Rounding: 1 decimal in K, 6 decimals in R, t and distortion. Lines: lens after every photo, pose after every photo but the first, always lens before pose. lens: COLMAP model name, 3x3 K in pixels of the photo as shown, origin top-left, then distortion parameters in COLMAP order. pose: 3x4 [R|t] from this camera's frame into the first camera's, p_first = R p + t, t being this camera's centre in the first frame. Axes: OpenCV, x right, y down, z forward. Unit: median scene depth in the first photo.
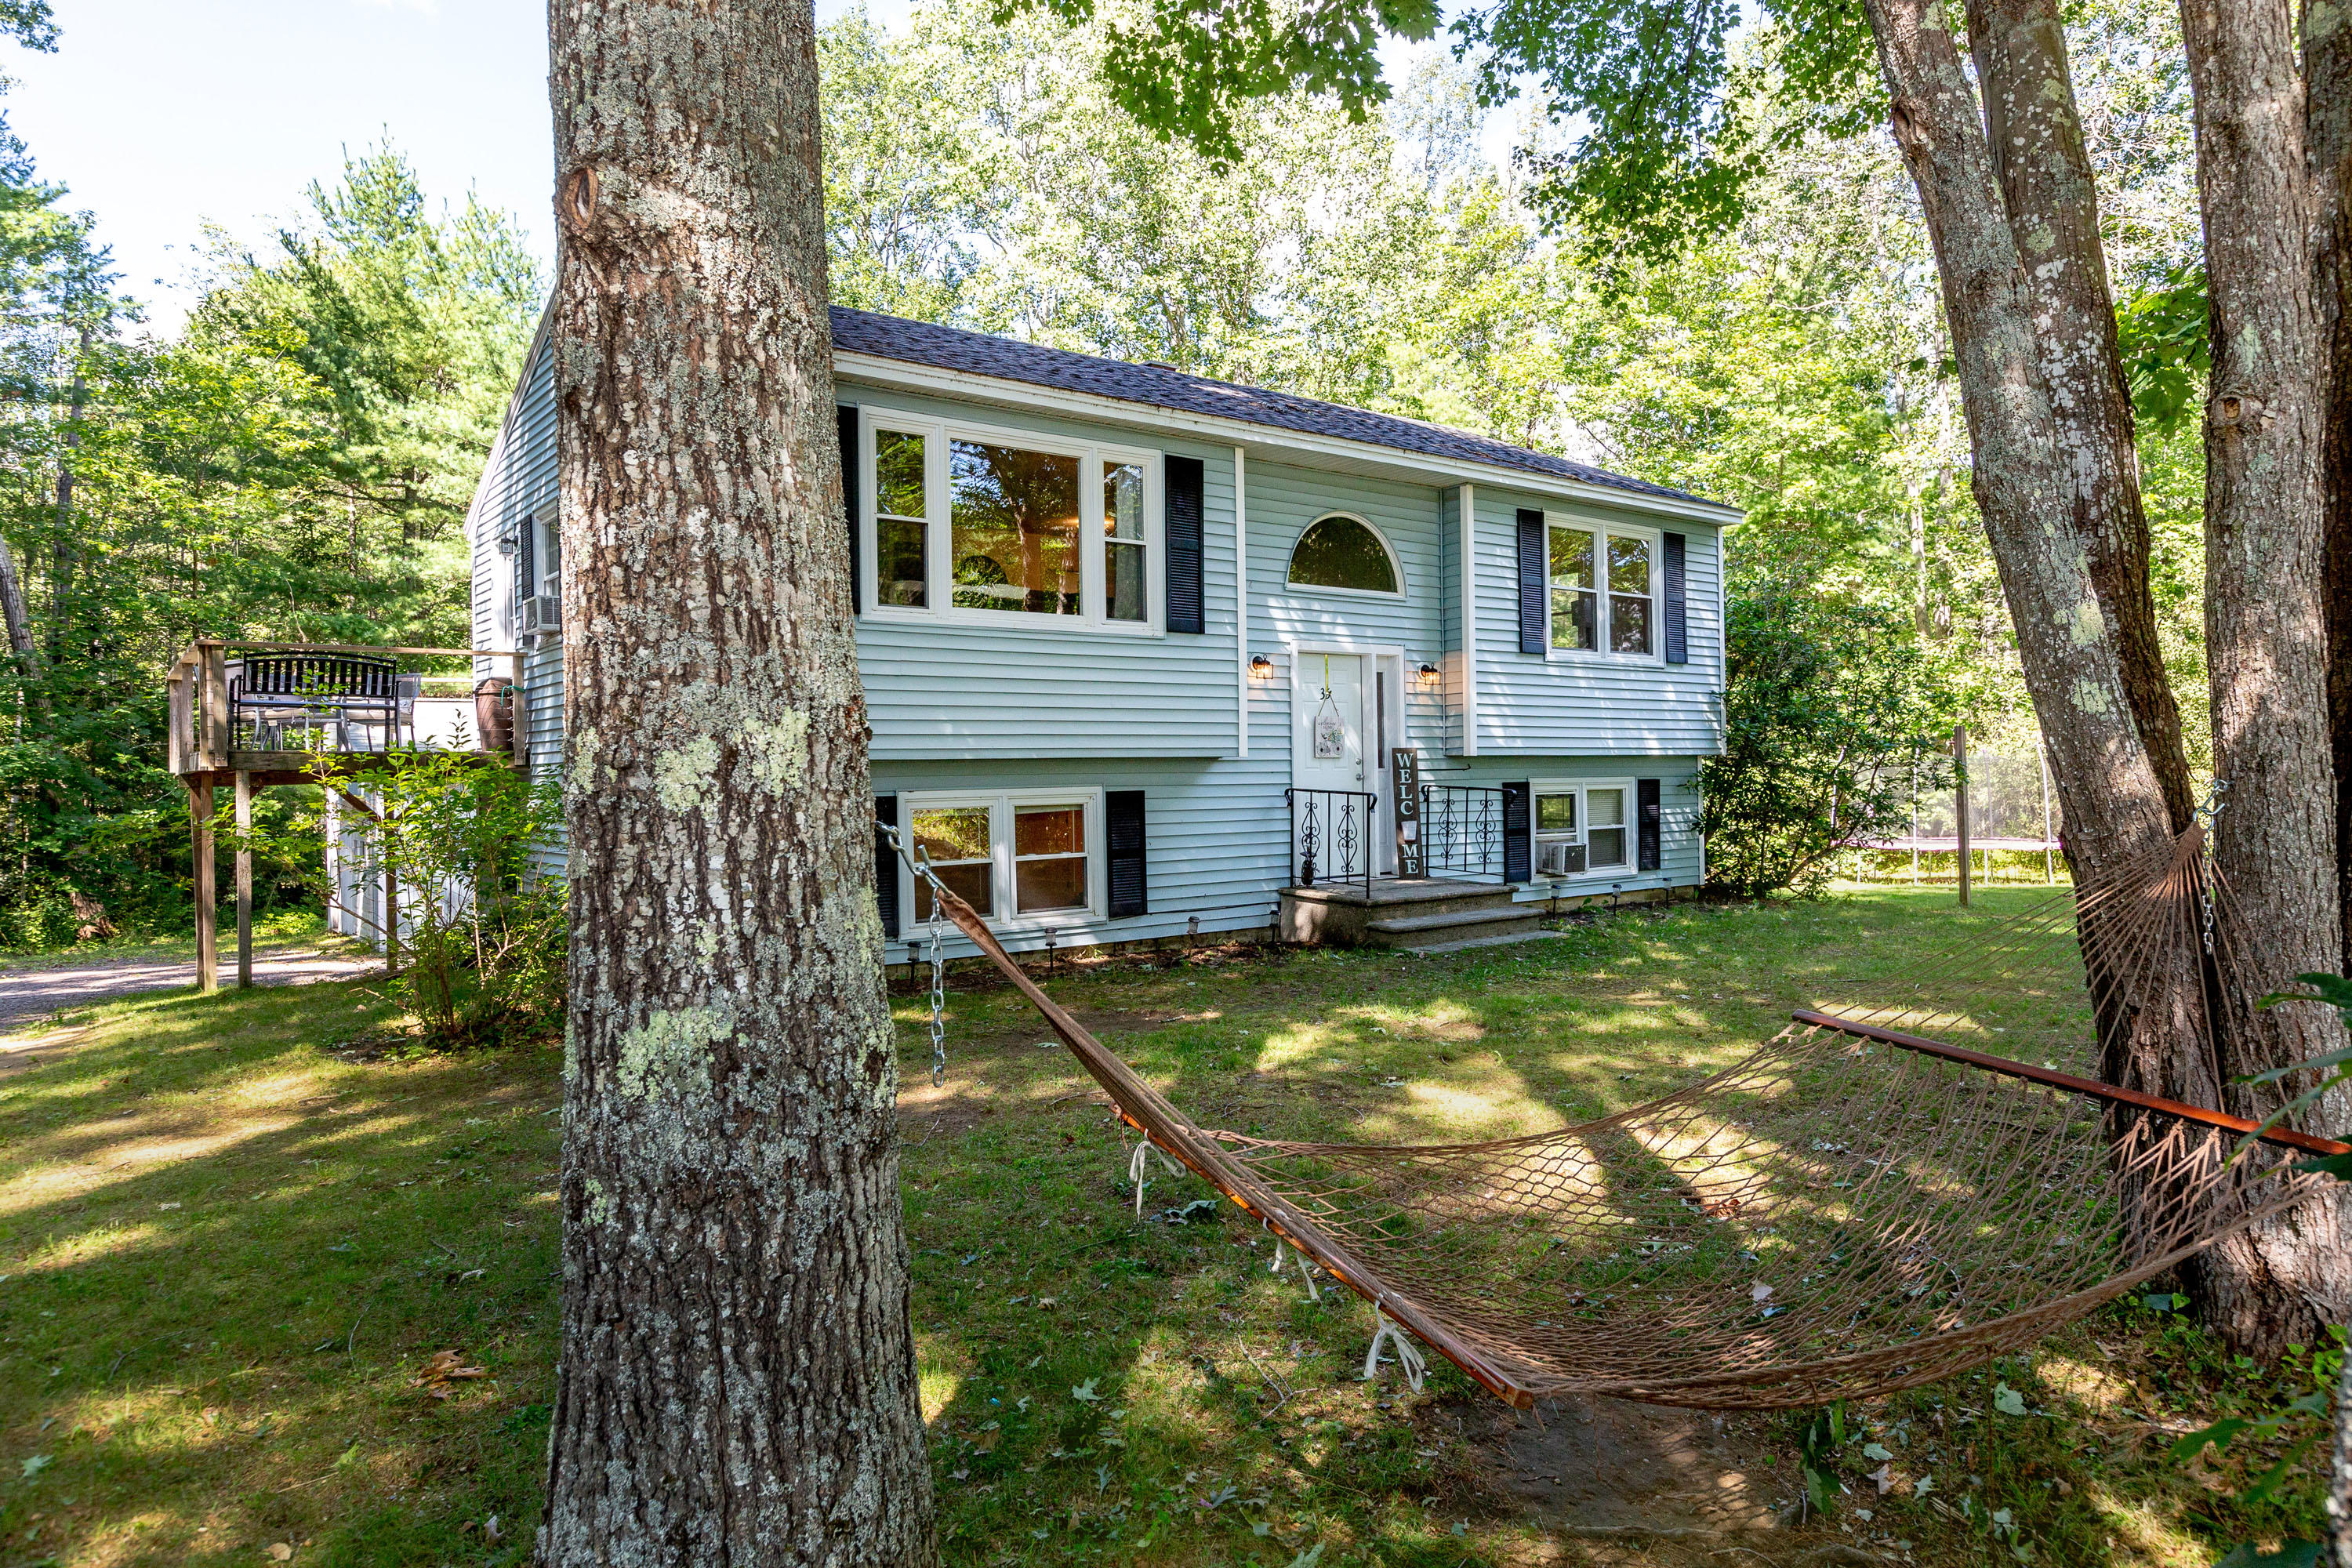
lens RADIAL K [[1519.5, 0, 1177.0], [0, 1519.5, 774.5], [0, 0, 1]] dist [0.007003, -0.001850]
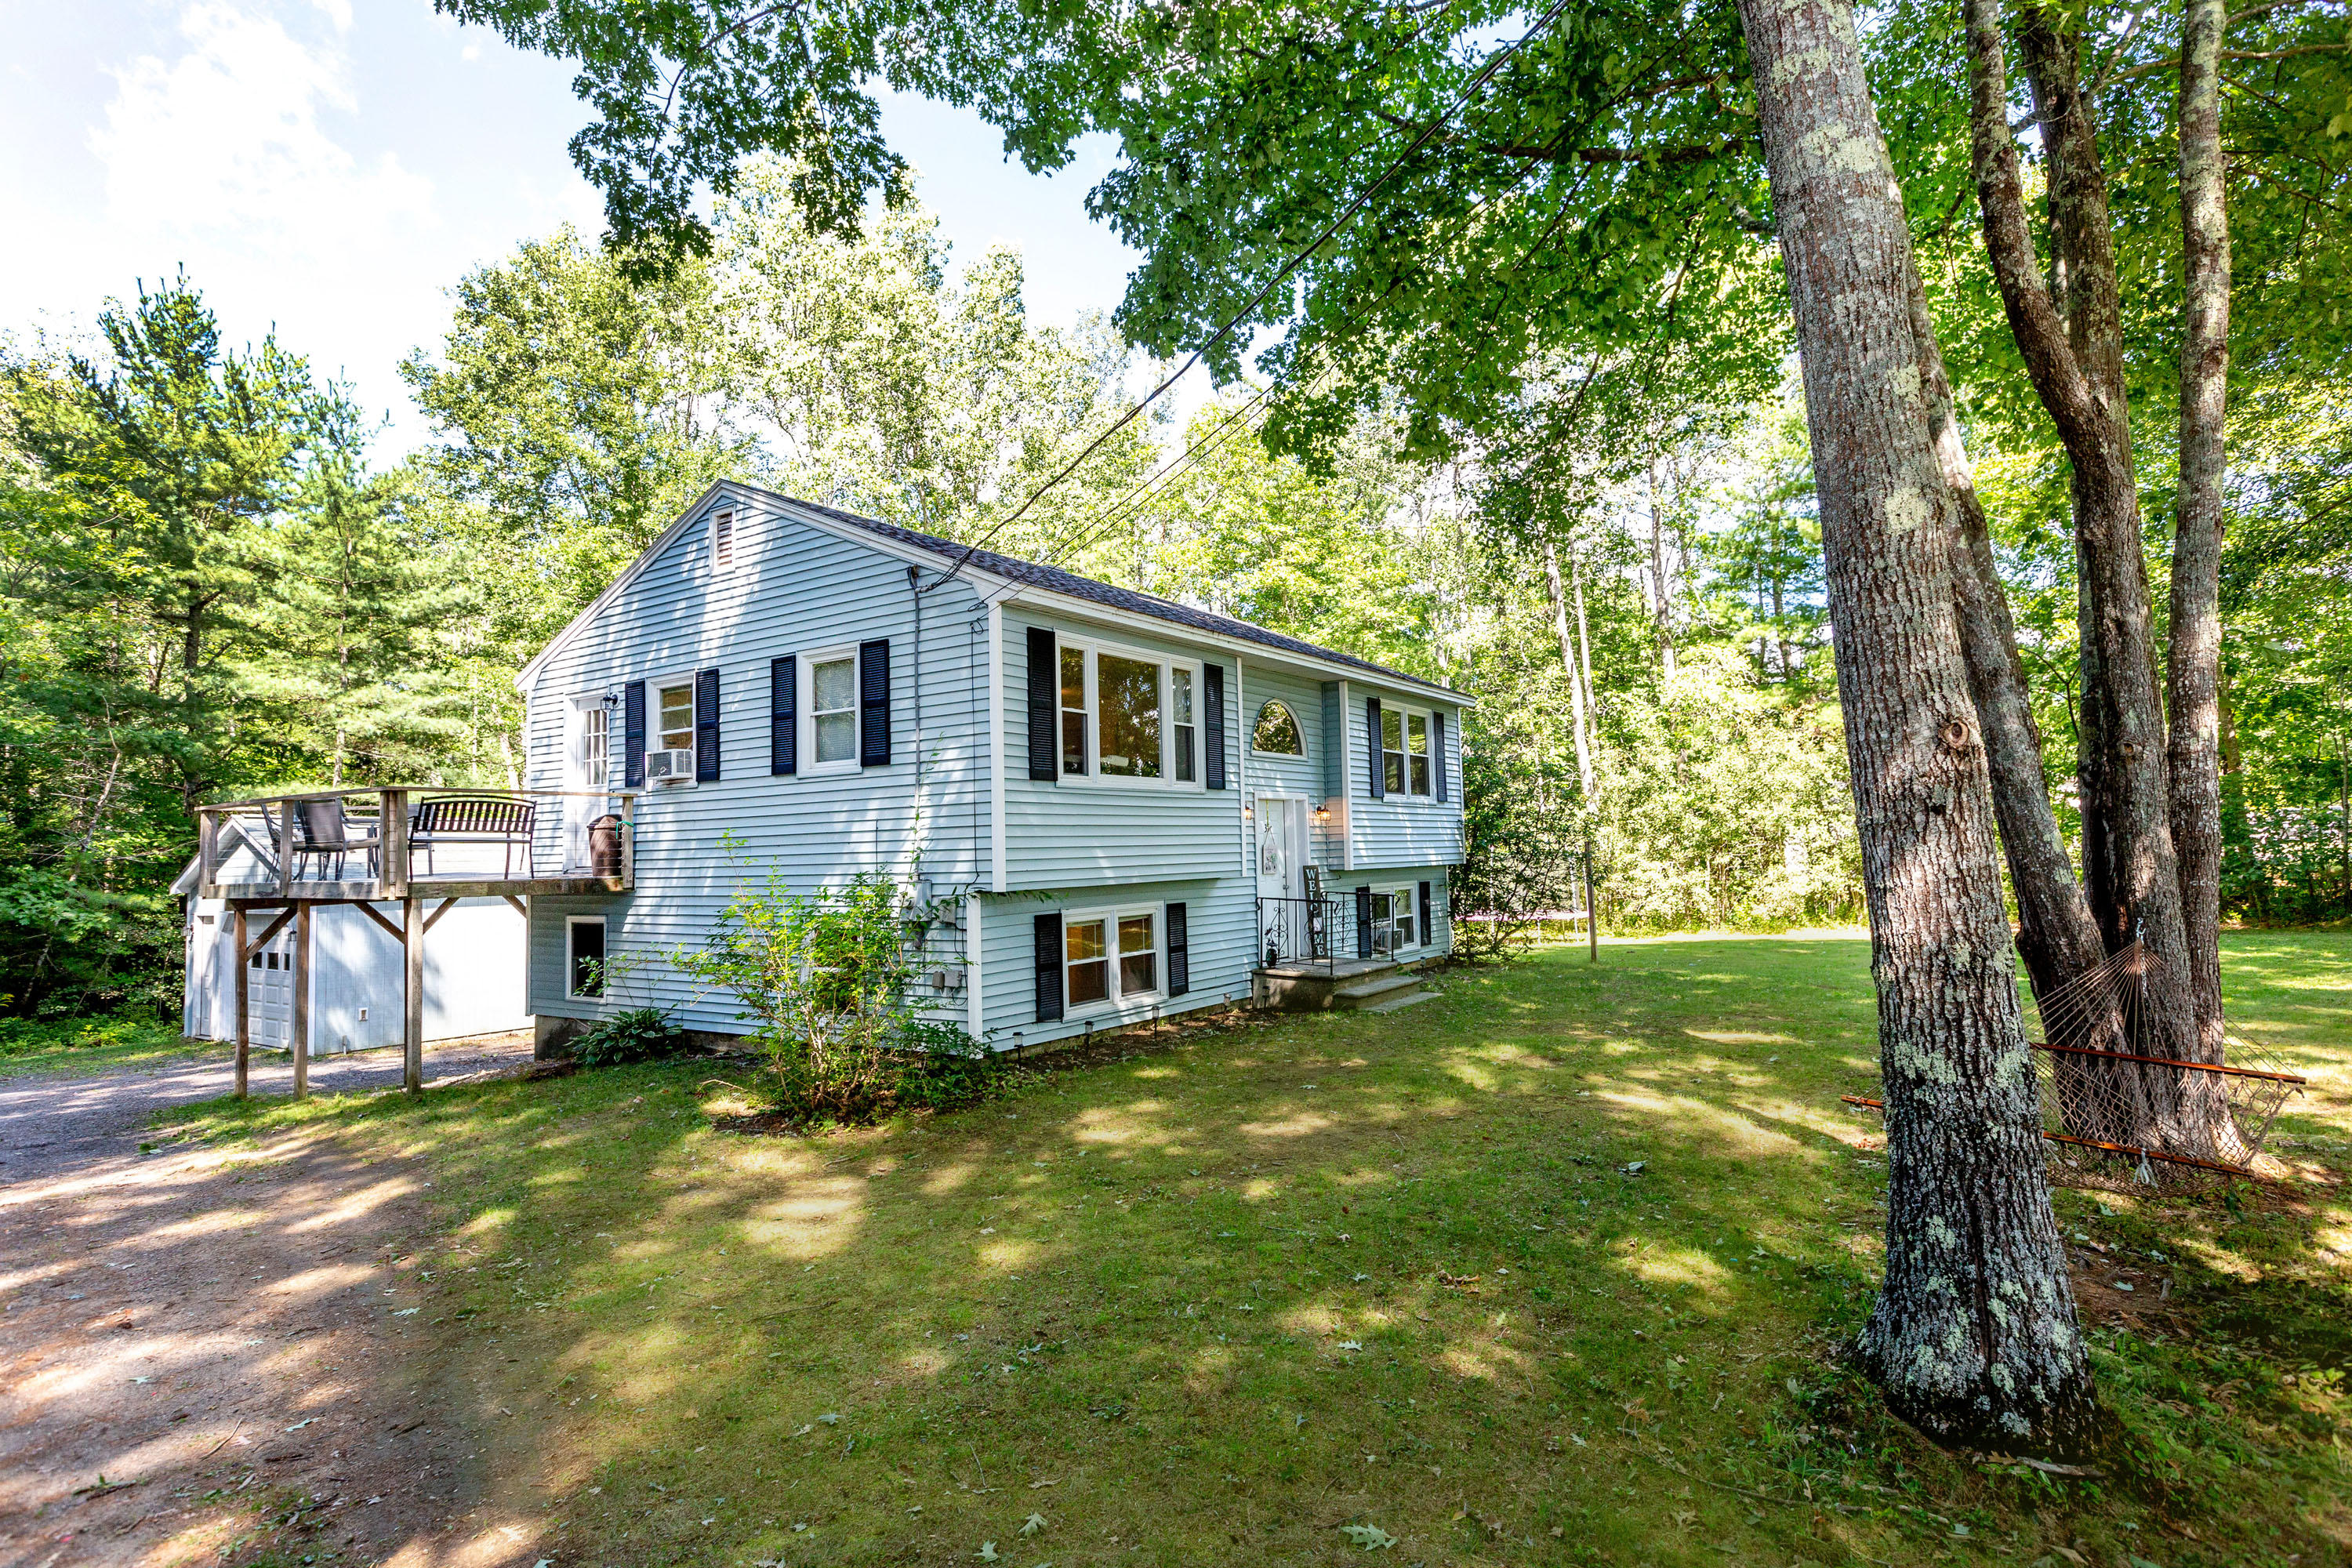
lens RADIAL K [[1277.7, 0, 1172.1], [0, 1277.7, 793.2], [0, 0, 1]] dist [0.001769, 0.000276]
pose [[0.952171, 0.006303, 0.305499, -0.374015], [0.009260, 0.998733, -0.049465, -0.030039], [-0.305424, 0.049928, 0.950907, -0.102347]]
